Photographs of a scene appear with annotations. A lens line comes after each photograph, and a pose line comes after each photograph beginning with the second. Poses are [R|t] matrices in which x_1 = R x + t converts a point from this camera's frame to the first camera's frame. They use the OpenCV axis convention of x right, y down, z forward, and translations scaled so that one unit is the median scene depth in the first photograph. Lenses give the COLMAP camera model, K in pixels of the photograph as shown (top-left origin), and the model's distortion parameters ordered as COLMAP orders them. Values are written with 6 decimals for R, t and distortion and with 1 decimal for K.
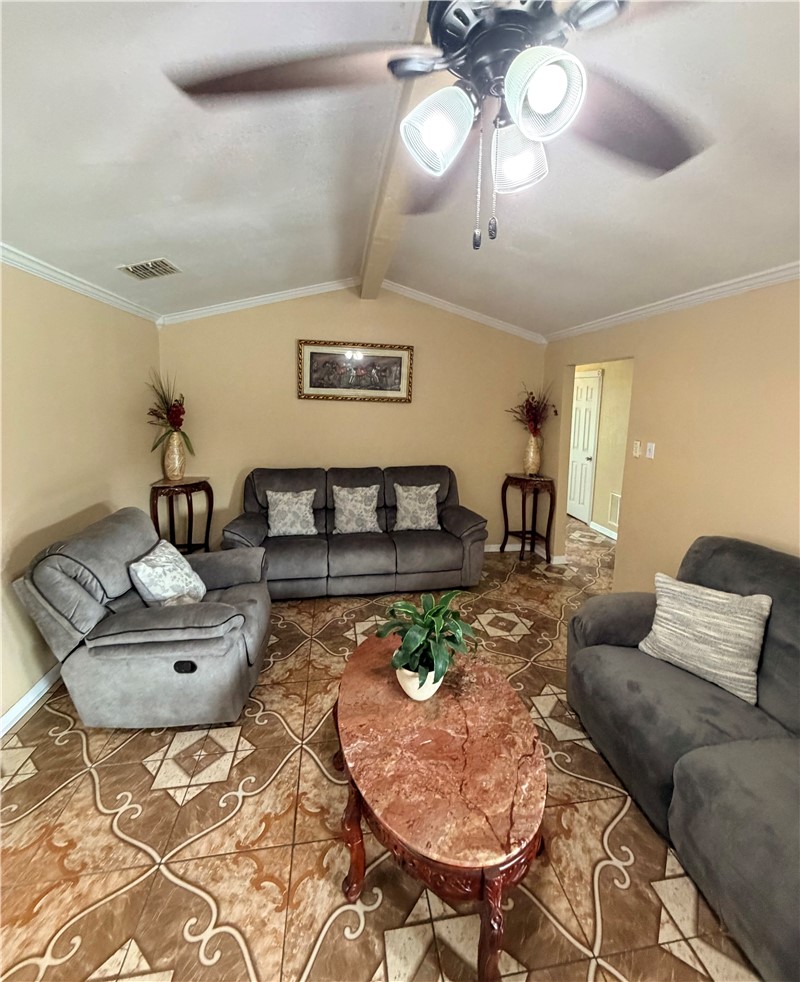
lens RADIAL K [[426.4, 0, 399.1], [0, 426.4, 446.7], [0, 0, 1]] dist [0.001824, 0.000020]
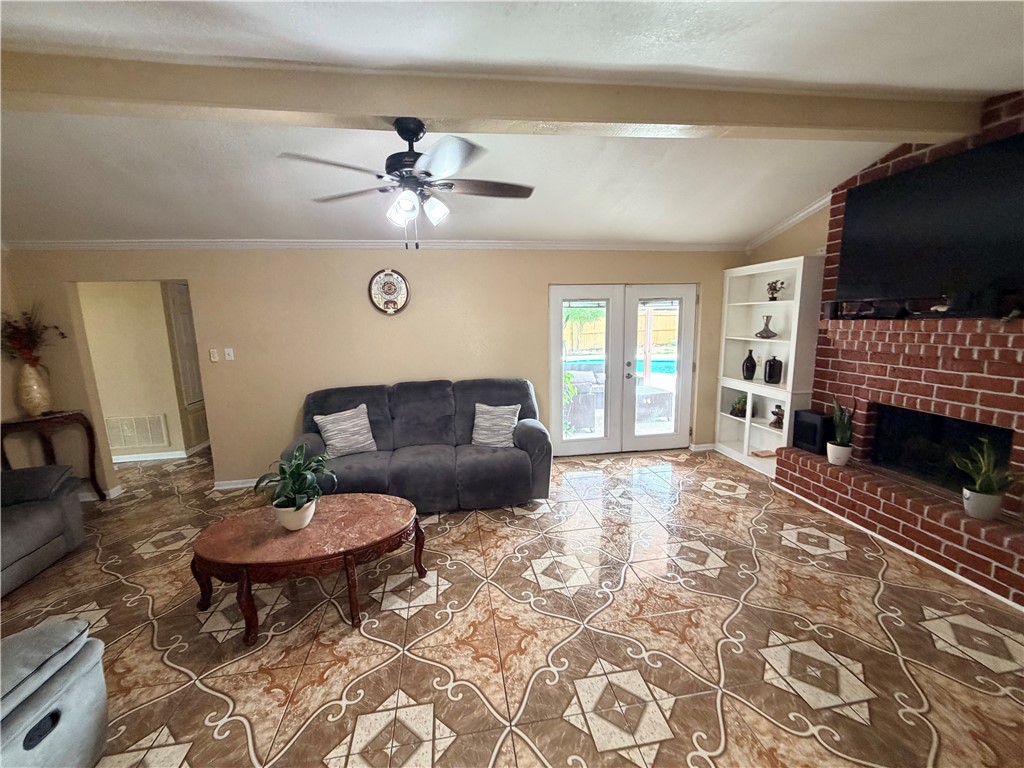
lens RADIAL K [[409.7, 0, 510.3], [0, 409.7, 384.2], [0, 0, 1]] dist [-0.000456, 0.000276]
pose [[-0.007920, -0.183086, 0.983065, -0.805889], [0.140714, 0.973110, 0.182366, -0.011814], [-0.990019, 0.139776, 0.018056, 0.155861]]
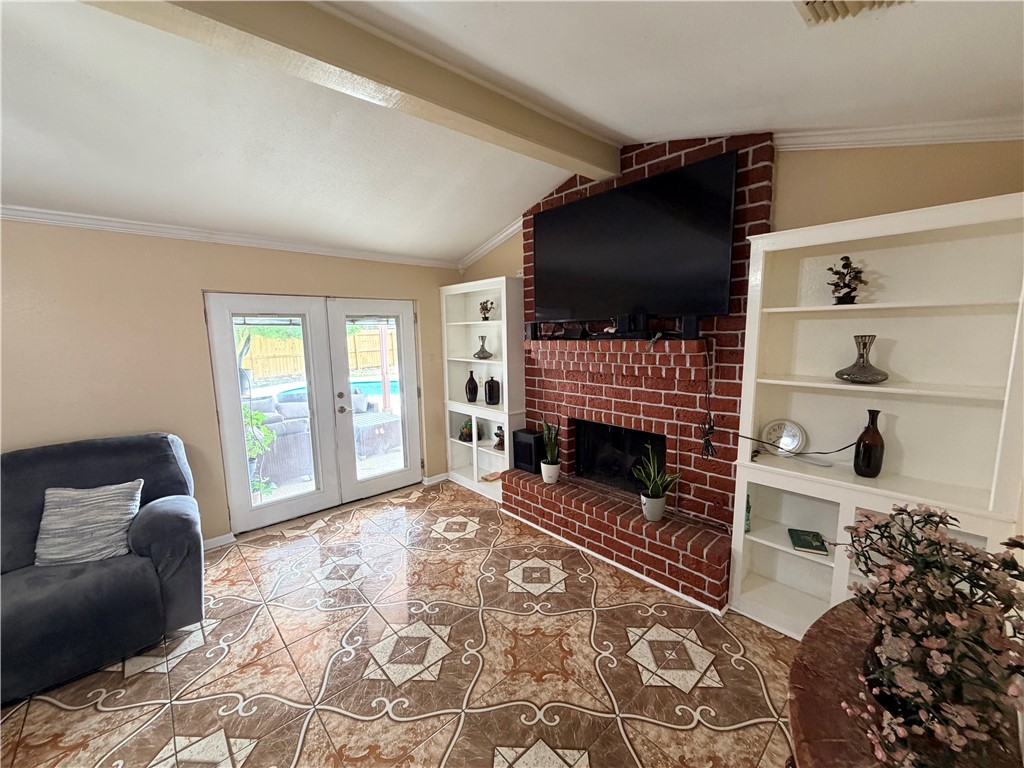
lens RADIAL K [[409.7, 0, 510.7], [0, 409.7, 384.6], [0, 0, 1]] dist [-0.000456, 0.000276]
pose [[-0.555060, -0.120502, 0.823035, -0.556885], [0.105332, 0.971304, 0.213247, 0.020230], [-0.825114, 0.205057, -0.526440, -0.078166]]
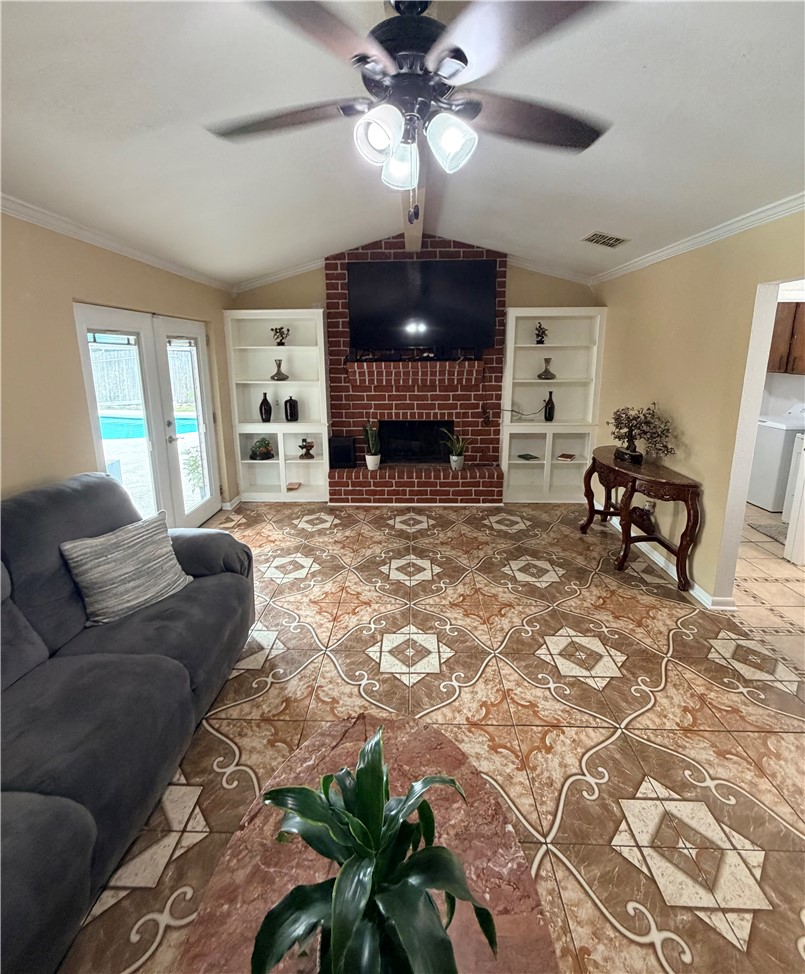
lens RADIAL K [[428.3, 0, 403.2], [0, 428.3, 435.4], [0, 0, 1]] dist [-0.001438, 0.000577]
pose [[-0.984698, -0.046803, 0.167865, -0.013261], [0.006224, 0.953200, 0.302275, -0.074683], [-0.174157, 0.298695, -0.938324, 0.837914]]
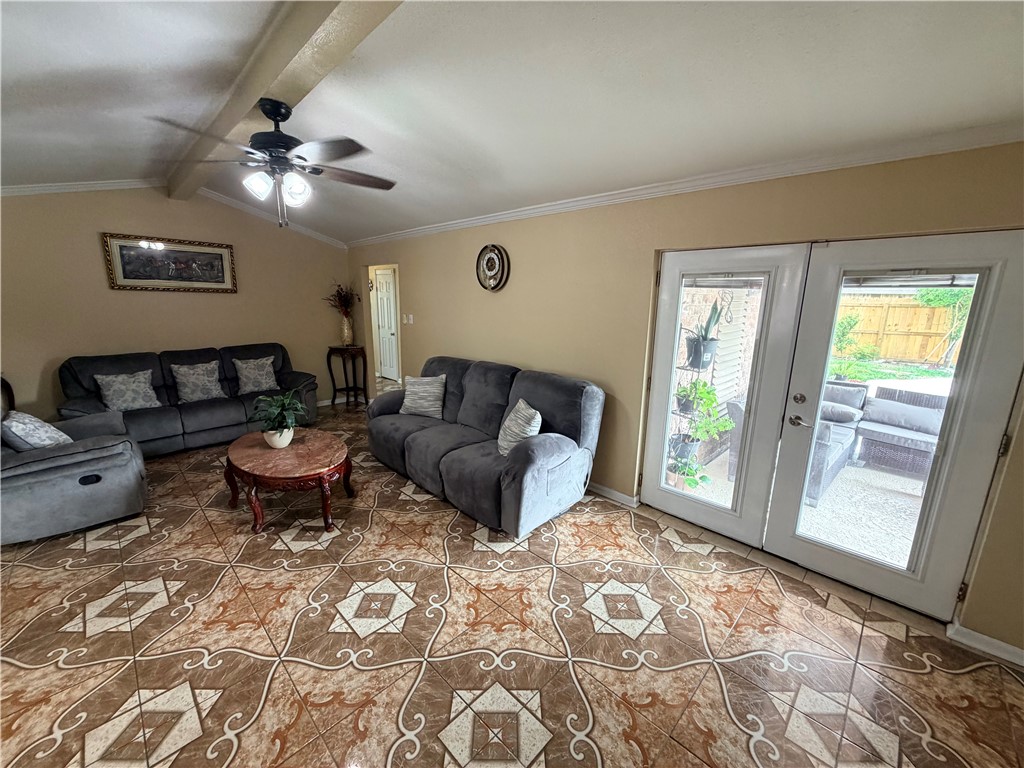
lens RADIAL K [[409.7, 0, 509.9], [0, 409.7, 385.3], [0, 0, 1]] dist [-0.000456, 0.000276]
pose [[0.803219, -0.134840, 0.580221, -0.102053], [0.072182, 0.988897, 0.129891, 0.103277], [-0.591294, -0.062449, 0.804035, -0.694003]]
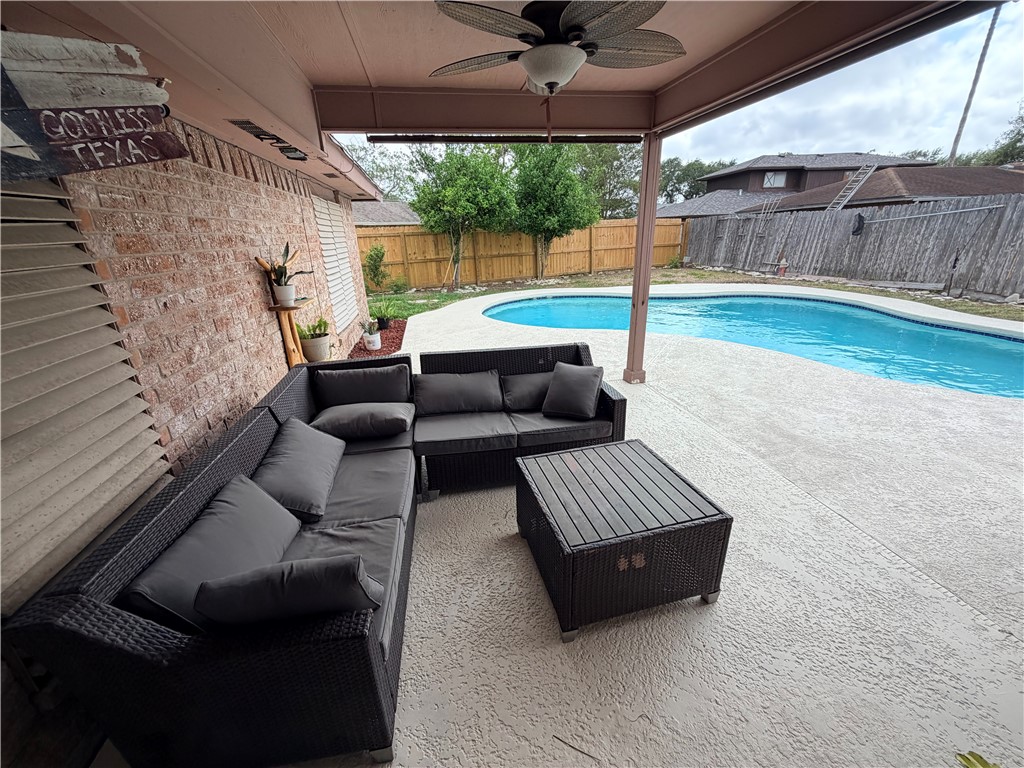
lens RADIAL K [[409.7, 0, 508.8], [0, 409.7, 383.3], [0, 0, 1]] dist [-0.000456, 0.000276]
pose [[-0.038315, -0.366900, 0.929471, 1.124968], [0.152042, 0.917184, 0.368317, 0.141958], [-0.987631, 0.155431, 0.020643, -0.462458]]
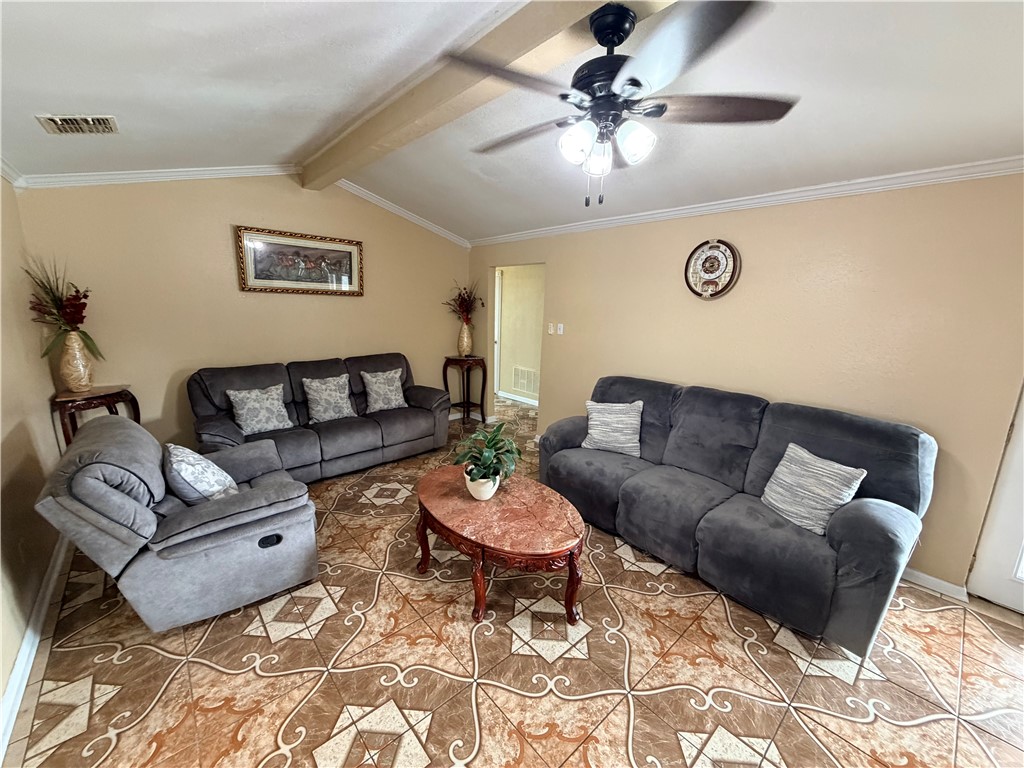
lens RADIAL K [[409.7, 0, 509.6], [0, 409.7, 385.3], [0, 0, 1]] dist [-0.000456, 0.000276]
pose [[0.842350, -0.109189, 0.527753, -0.387252], [0.054588, 0.991511, 0.118010, 0.029266], [-0.536158, -0.070597, 0.841160, -0.130007]]
